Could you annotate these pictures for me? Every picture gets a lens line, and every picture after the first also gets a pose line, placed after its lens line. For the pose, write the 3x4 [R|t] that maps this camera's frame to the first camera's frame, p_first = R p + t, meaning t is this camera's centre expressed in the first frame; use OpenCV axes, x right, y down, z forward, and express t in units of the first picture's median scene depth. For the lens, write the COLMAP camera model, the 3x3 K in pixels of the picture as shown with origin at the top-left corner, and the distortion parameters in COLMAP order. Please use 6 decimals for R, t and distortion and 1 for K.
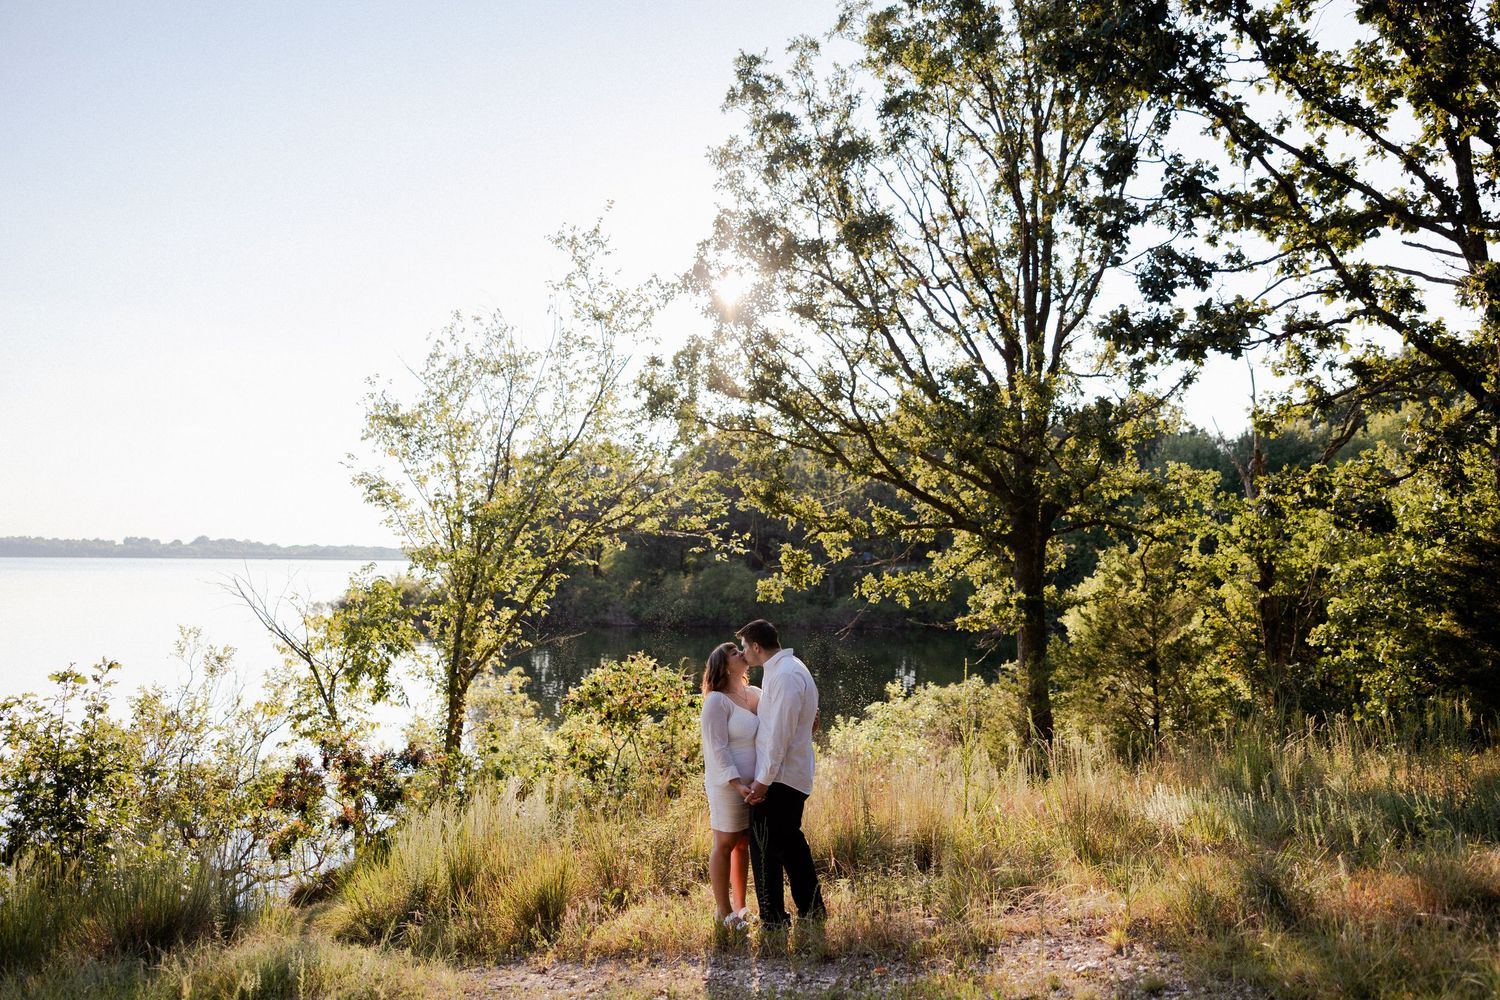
lens RADIAL K [[1276.3, 0, 760.7], [0, 1276.3, 494.9], [0, 0, 1]] dist [-0.015034, -0.007372]
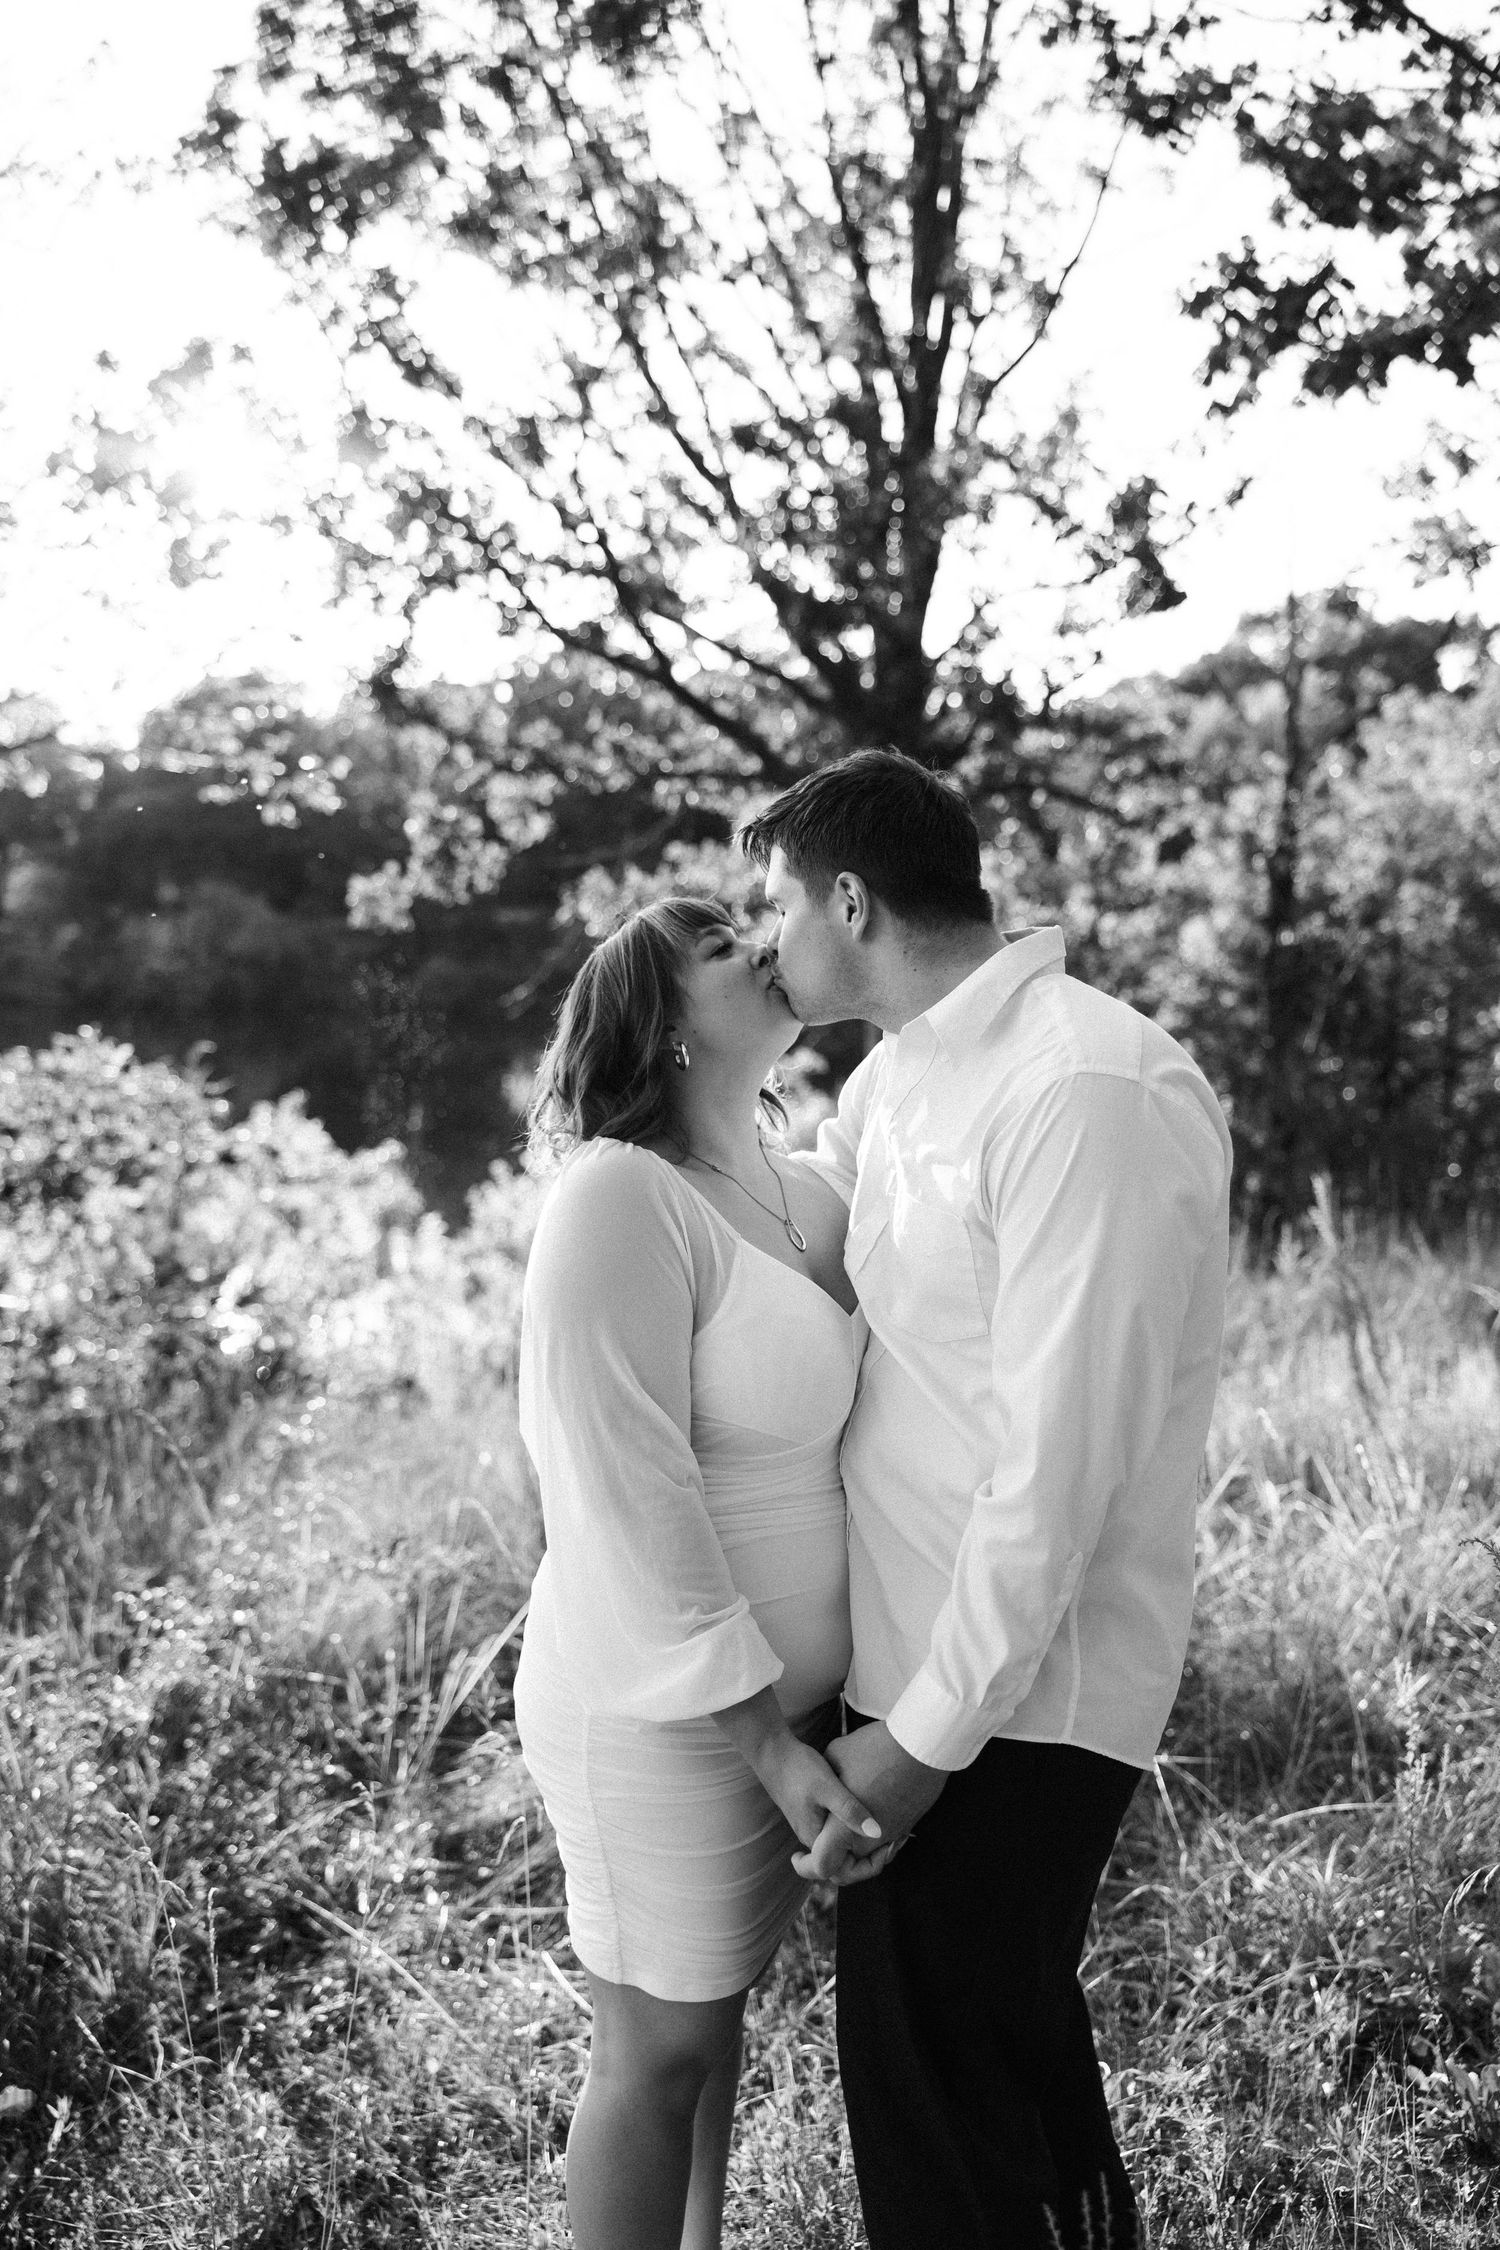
lens RADIAL K [[1914.4, 0, 748.4], [0, 1914.4, 1110.6], [0, 0, 1]] dist [-0.015034, -0.007372]
pose [[0.970541, -0.006872, 0.240837, -0.030936], [-0.030036, 0.988345, 0.149240, 0.043541], [-0.239056, -0.152077, 0.959023, 0.306265]]
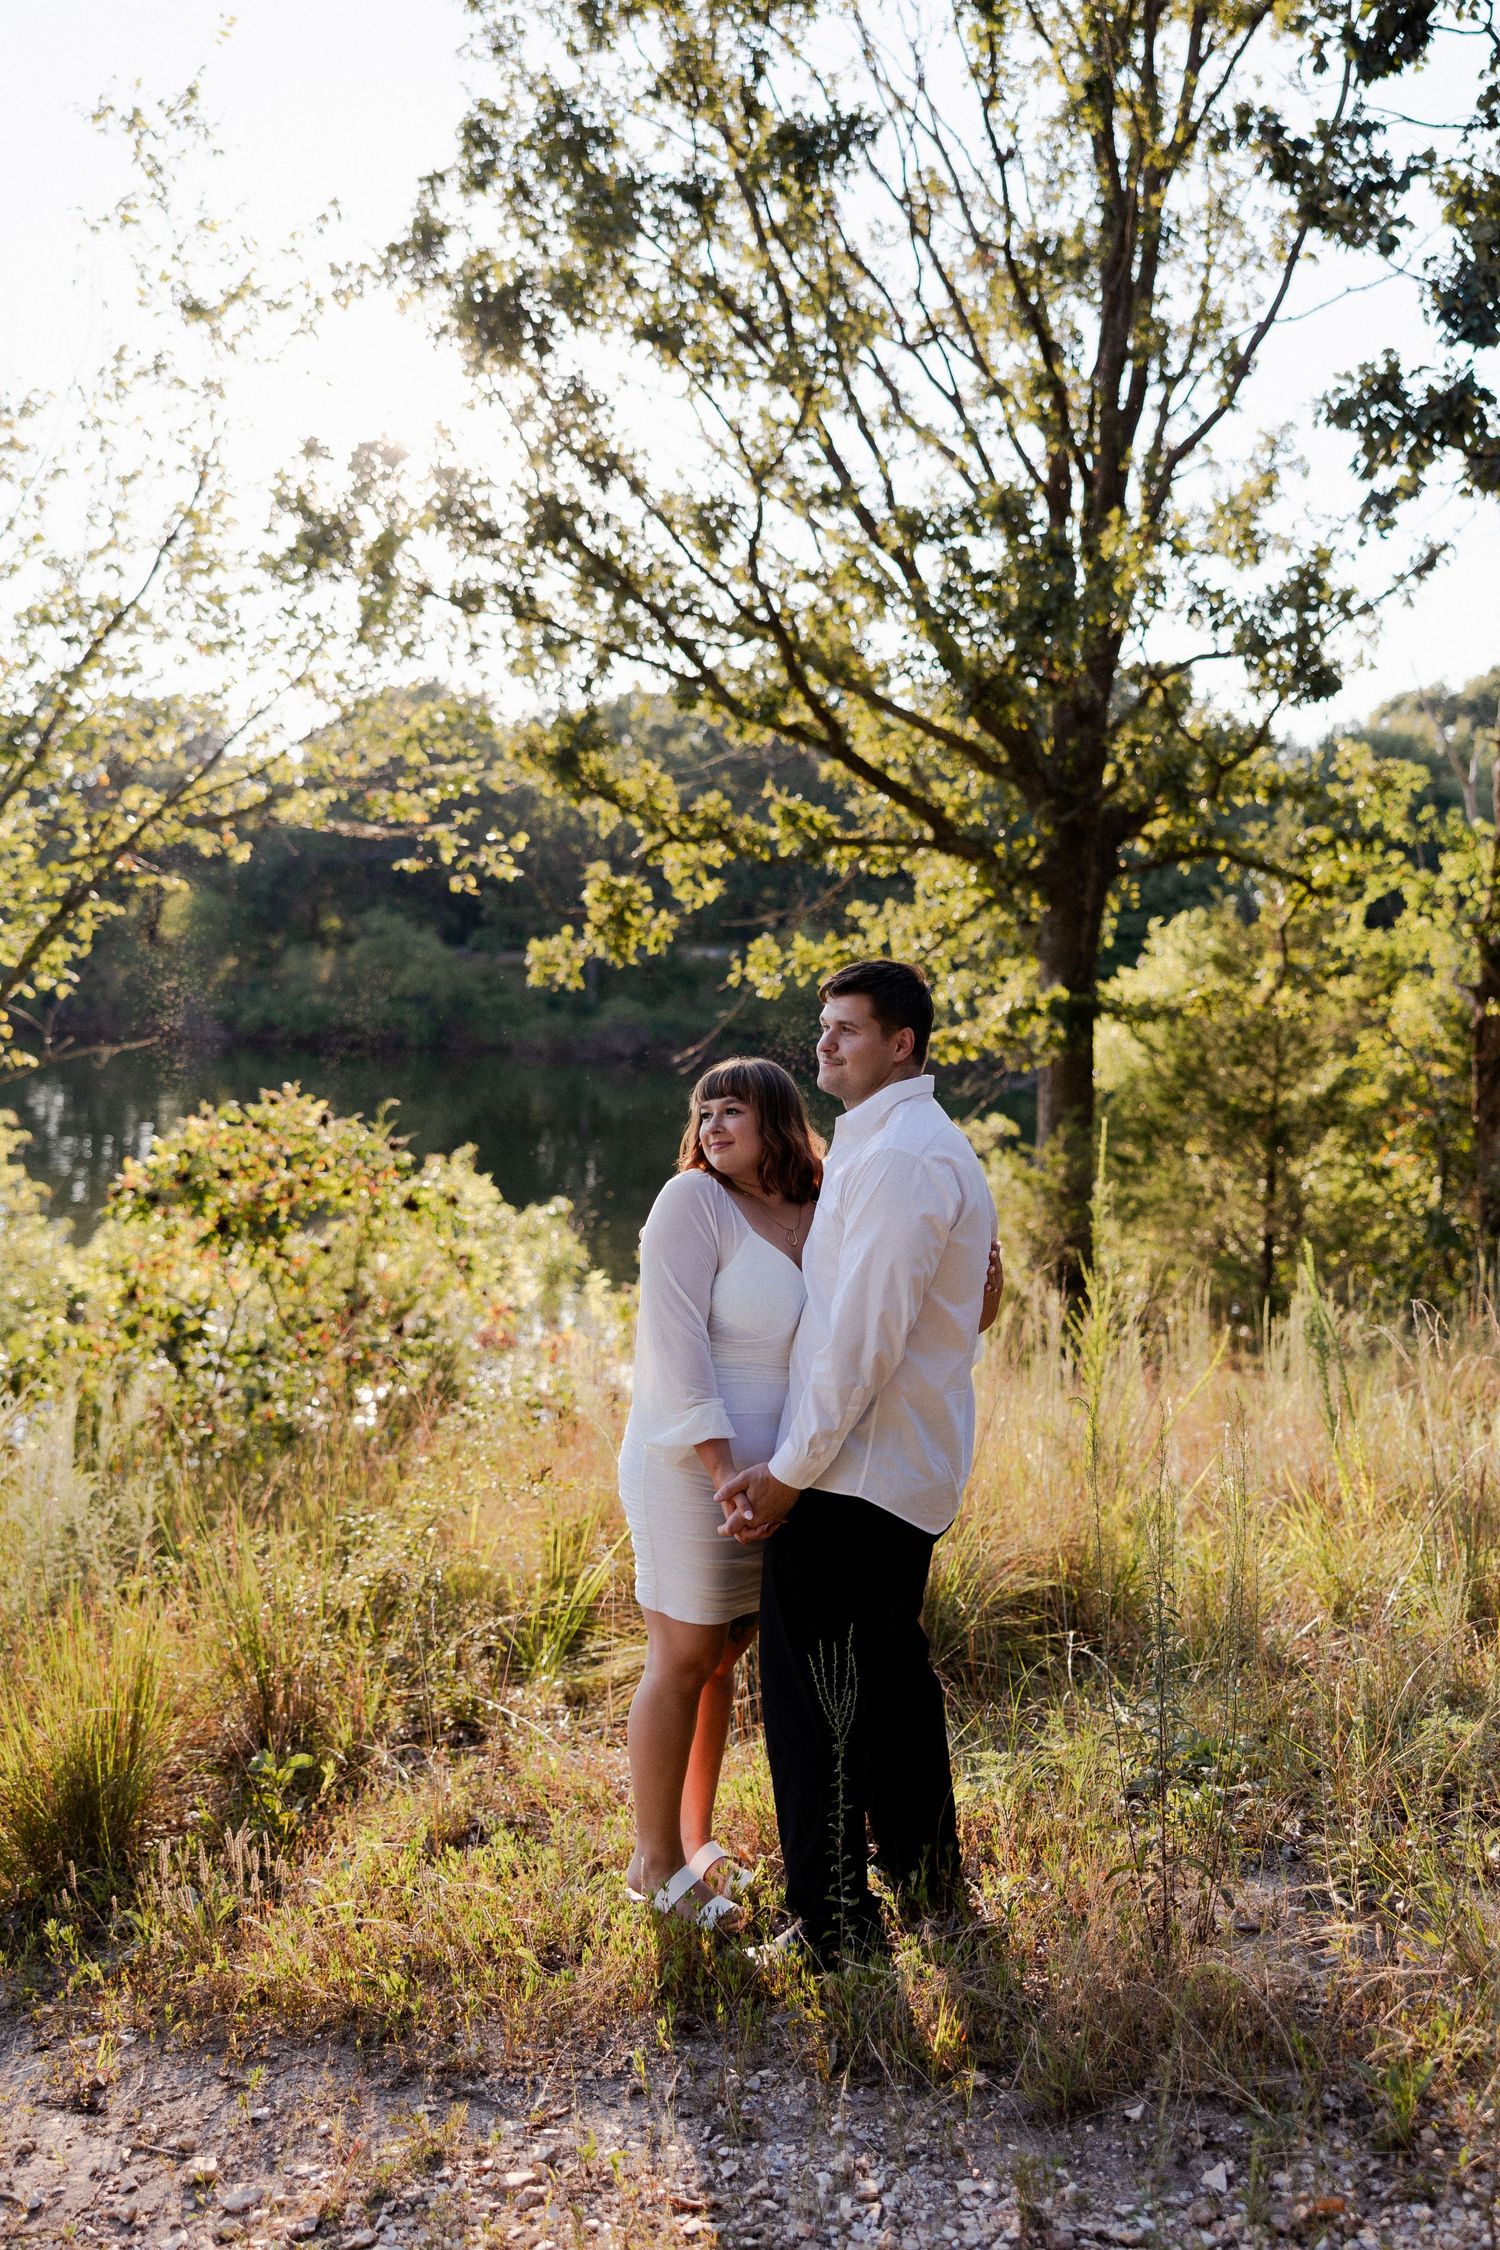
lens RADIAL K [[2194.2, 0, 746.4], [0, 2194.2, 1143.7], [0, 0, 1]] dist [-0.004513, 0.000000]
pose [[0.989848, 0.023357, 0.140198, -0.035760], [-0.043052, 0.989336, 0.139141, 0.025286], [-0.135453, -0.143764, 0.980298, 0.187360]]
